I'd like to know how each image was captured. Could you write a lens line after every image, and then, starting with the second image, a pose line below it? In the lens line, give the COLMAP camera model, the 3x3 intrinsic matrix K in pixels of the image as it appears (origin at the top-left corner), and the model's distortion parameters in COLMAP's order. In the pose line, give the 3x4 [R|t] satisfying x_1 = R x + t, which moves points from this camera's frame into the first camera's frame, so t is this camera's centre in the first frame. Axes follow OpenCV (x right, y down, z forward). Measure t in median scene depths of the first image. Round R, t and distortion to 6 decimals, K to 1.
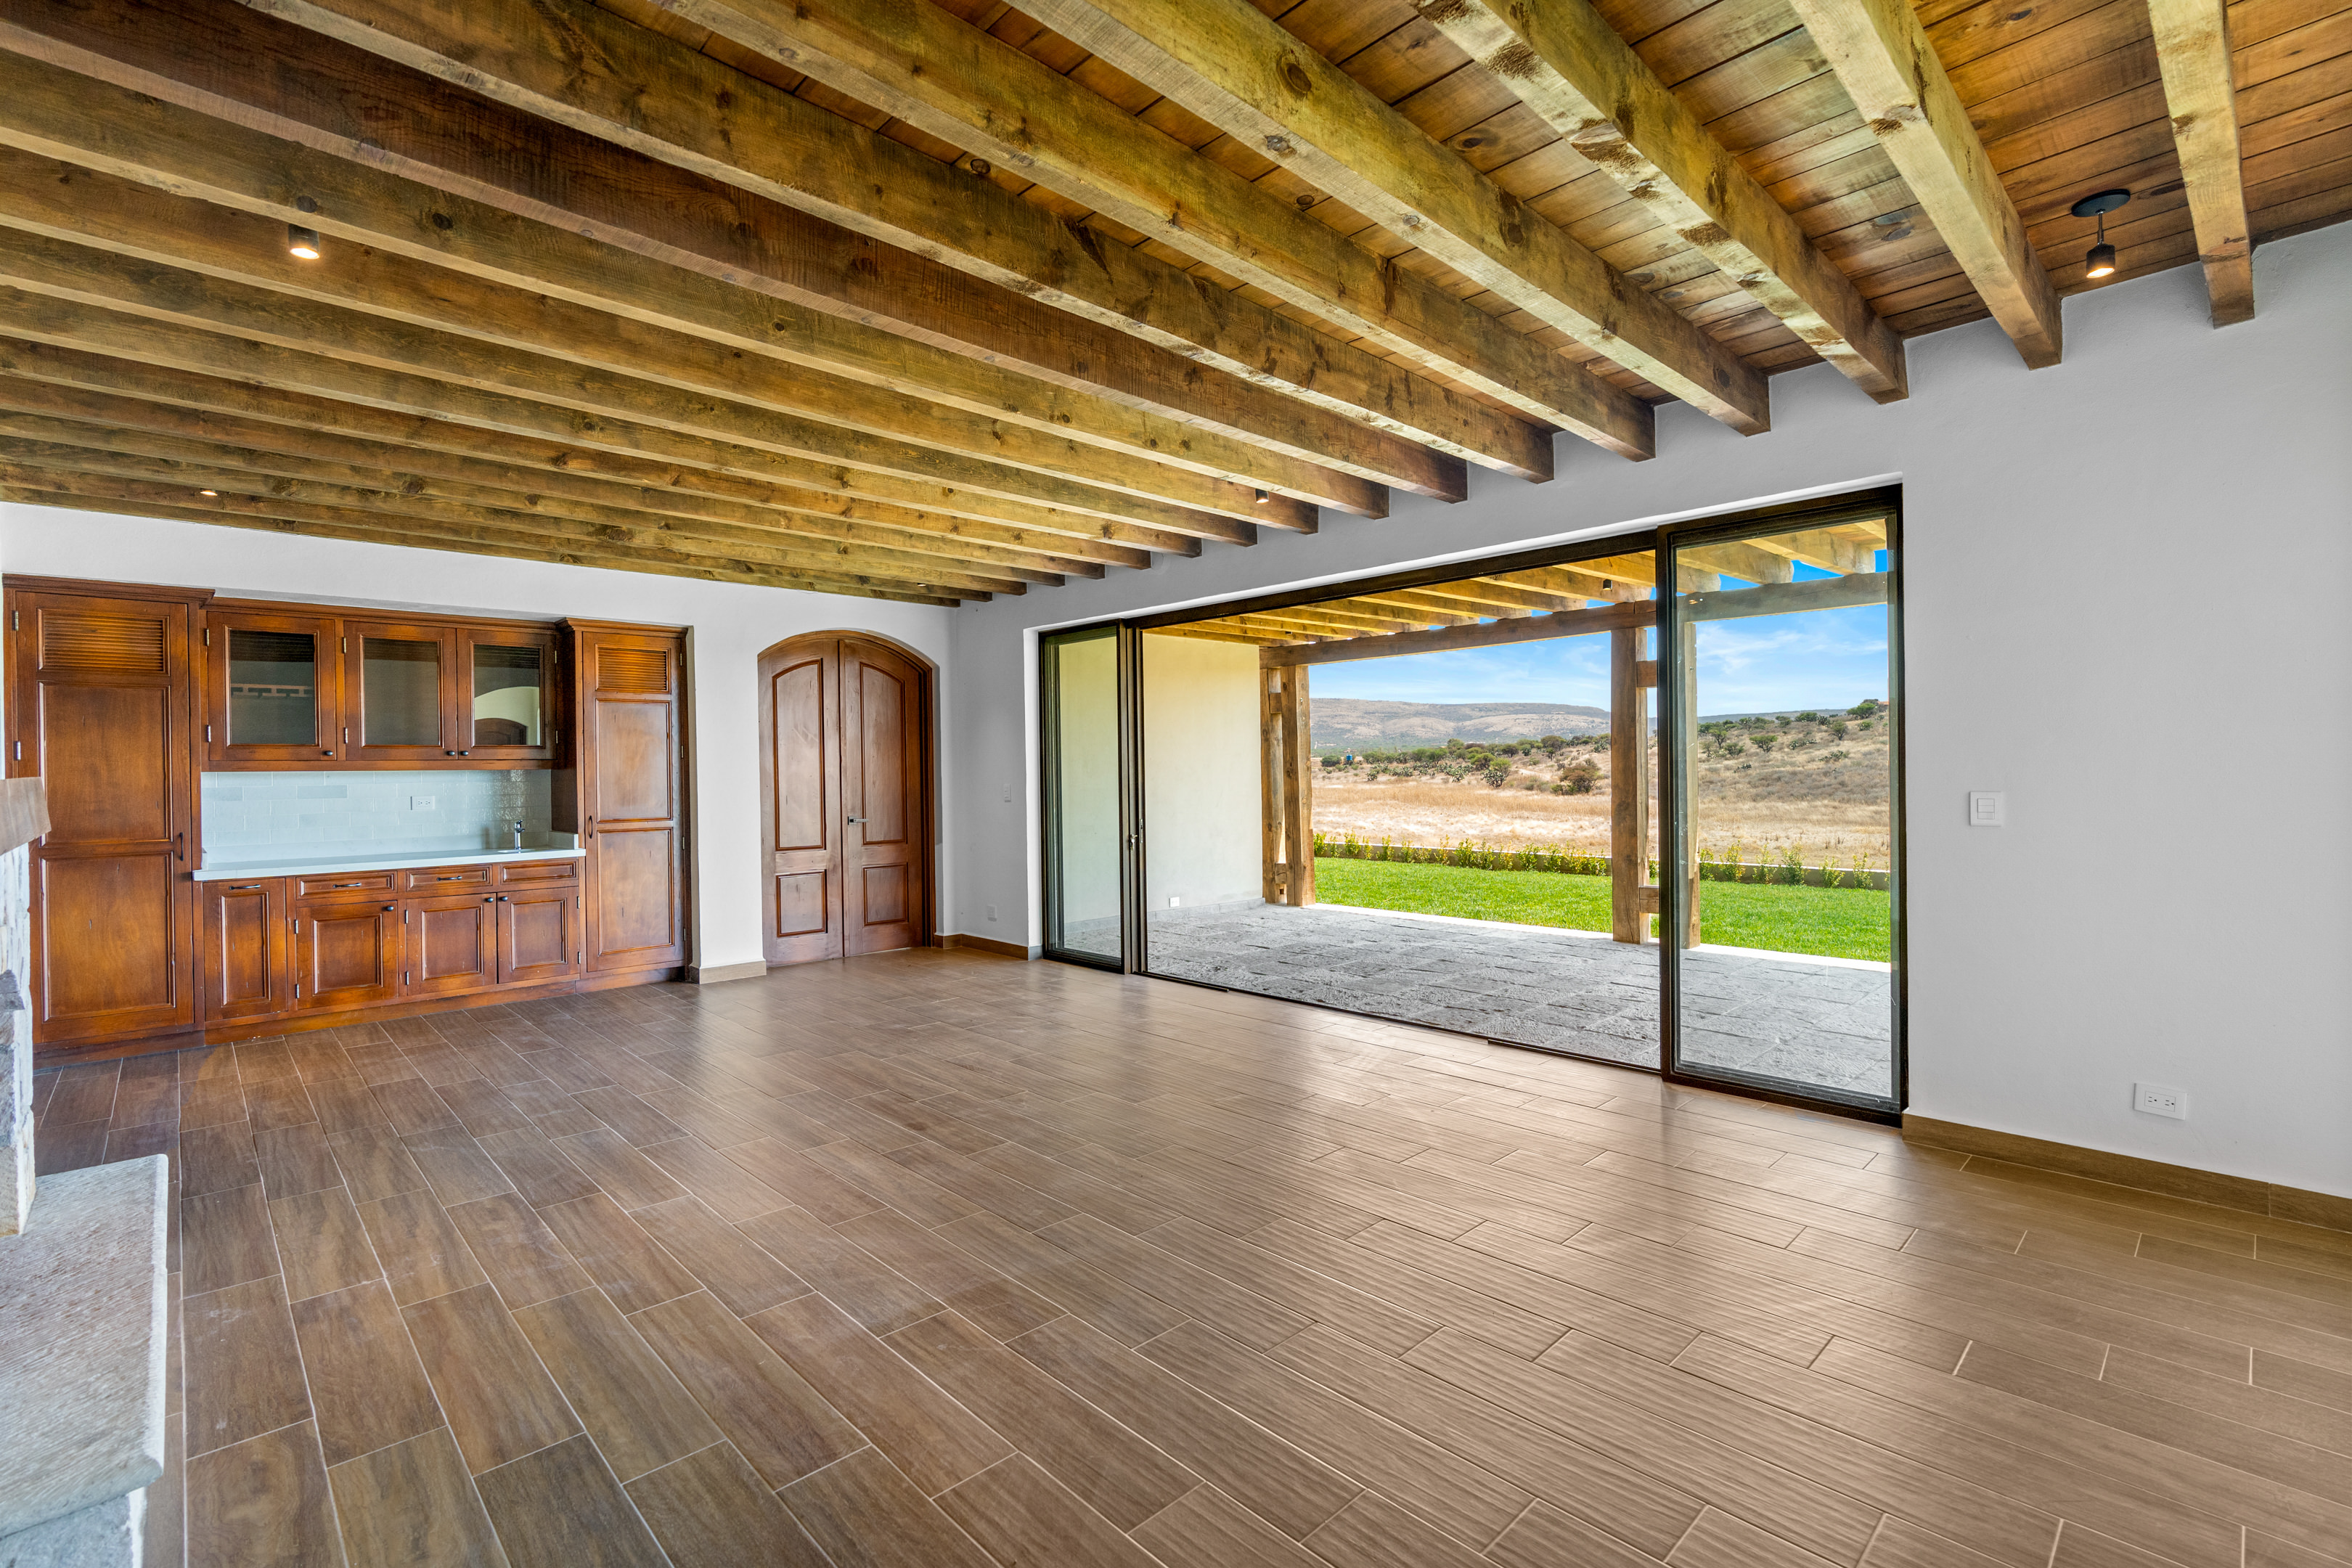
lens RADIAL K [[1062.5, 0, 1178.7], [0, 1062.5, 777.3], [0, 0, 1]] dist [-0.000480, 0.000109]
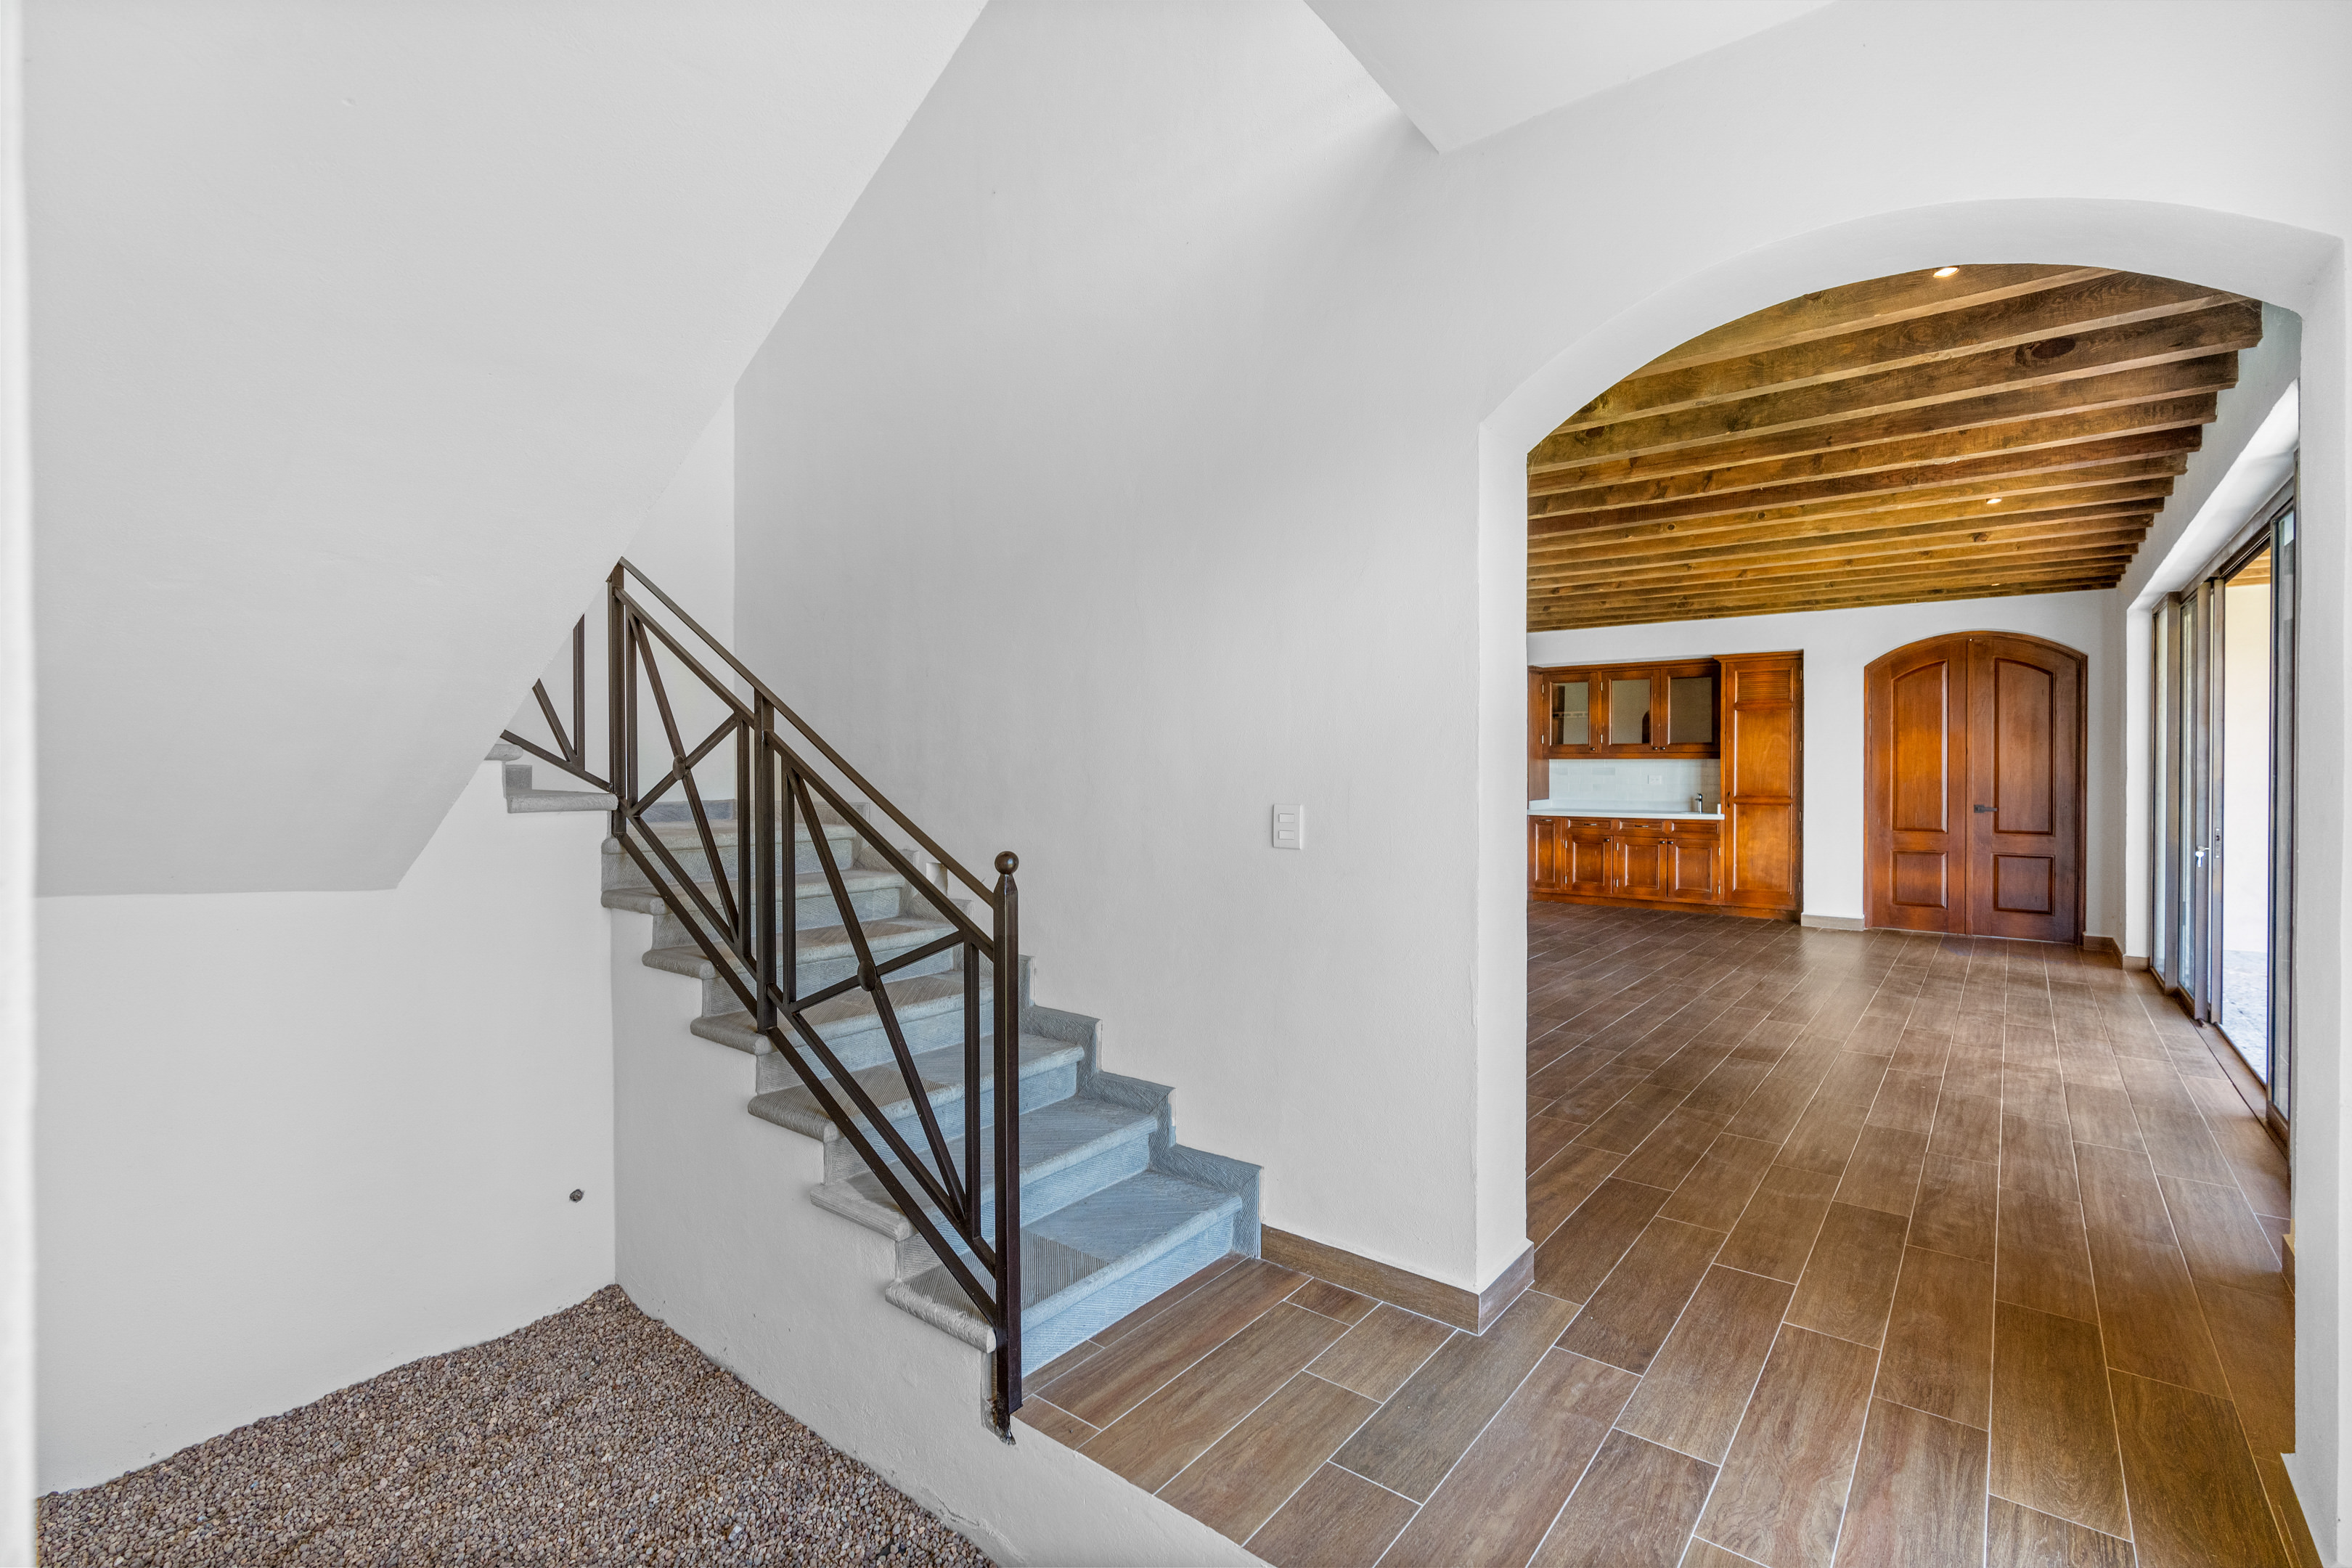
lens RADIAL K [[1060.8, 0, 1170.3], [0, 1060.8, 784.2], [0, 0, 1]] dist [0.001139, 0.000322]
pose [[0.137914, 0.032570, -0.989909, 0.865501], [-0.008270, 0.999462, 0.031732, -0.014876], [0.990410, 0.003810, 0.138109, 0.070619]]
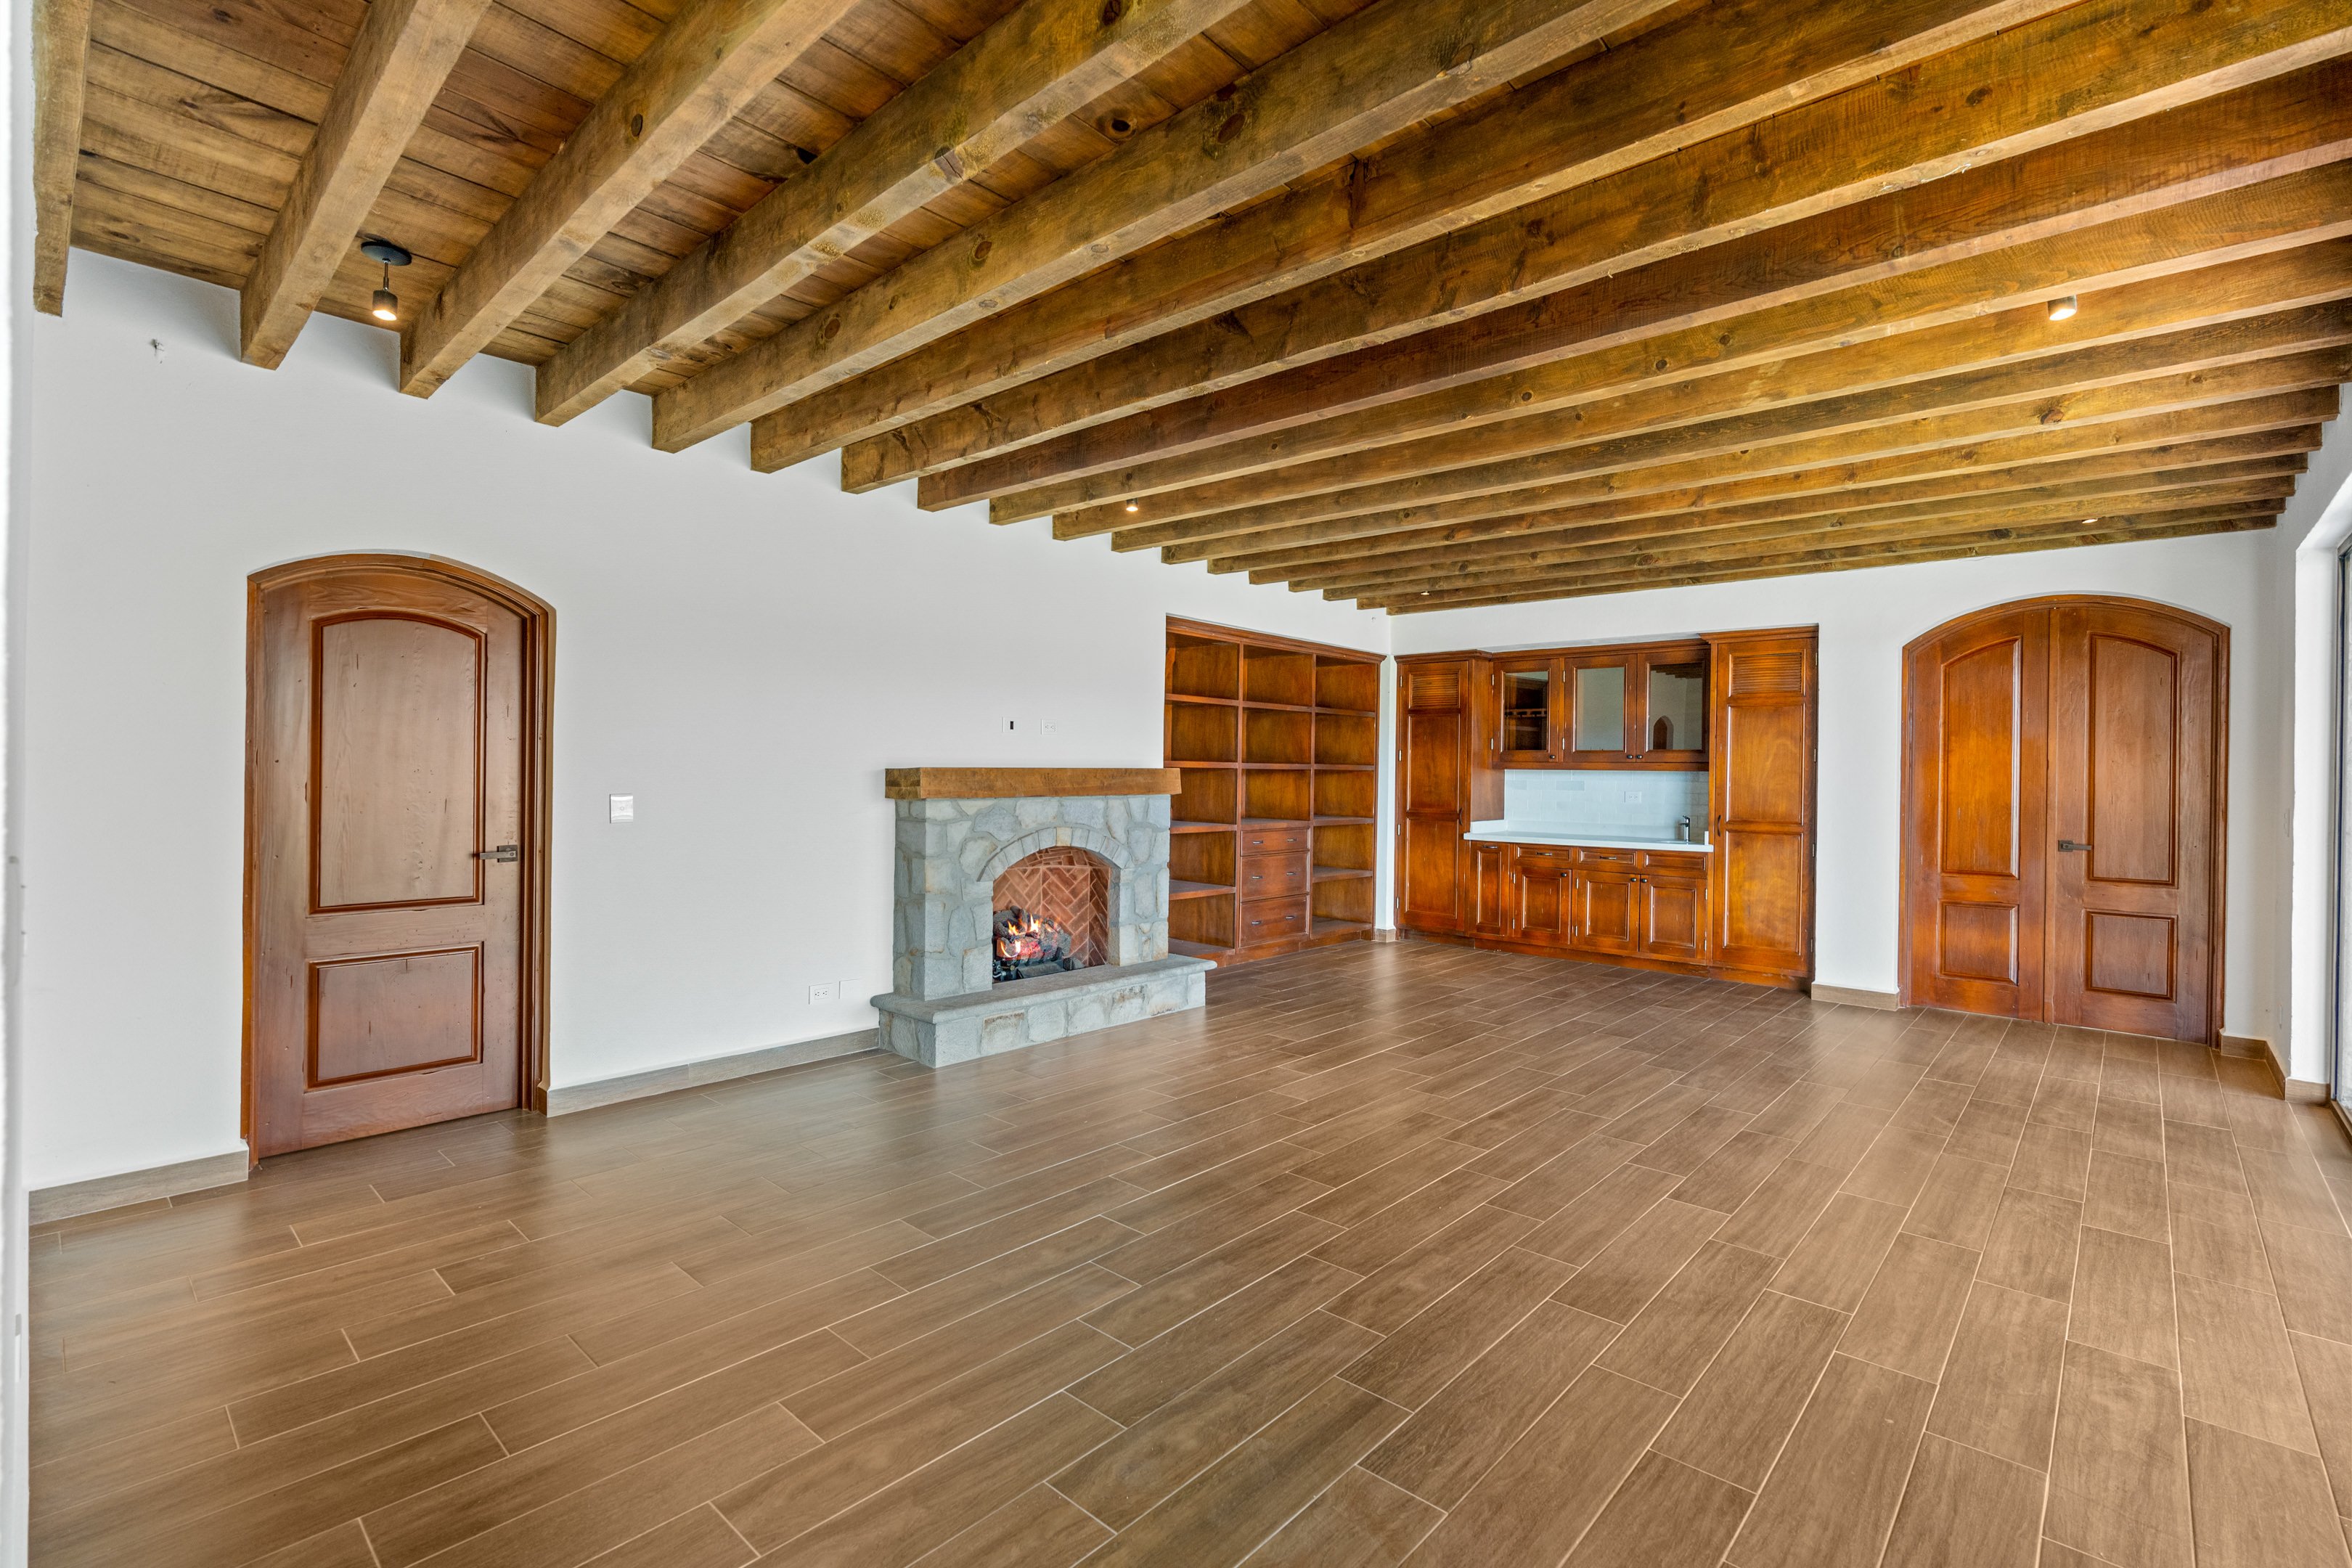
lens RADIAL K [[1060.7, 0, 1169.9], [0, 1060.7, 784.4], [0, 0, 1]] dist [-0.000813, -0.000416]
pose [[0.069667, 0.026380, -0.997221, 0.544501], [-0.021016, 0.999467, 0.024971, -0.011322], [0.997349, 0.019218, 0.070185, 0.427932]]
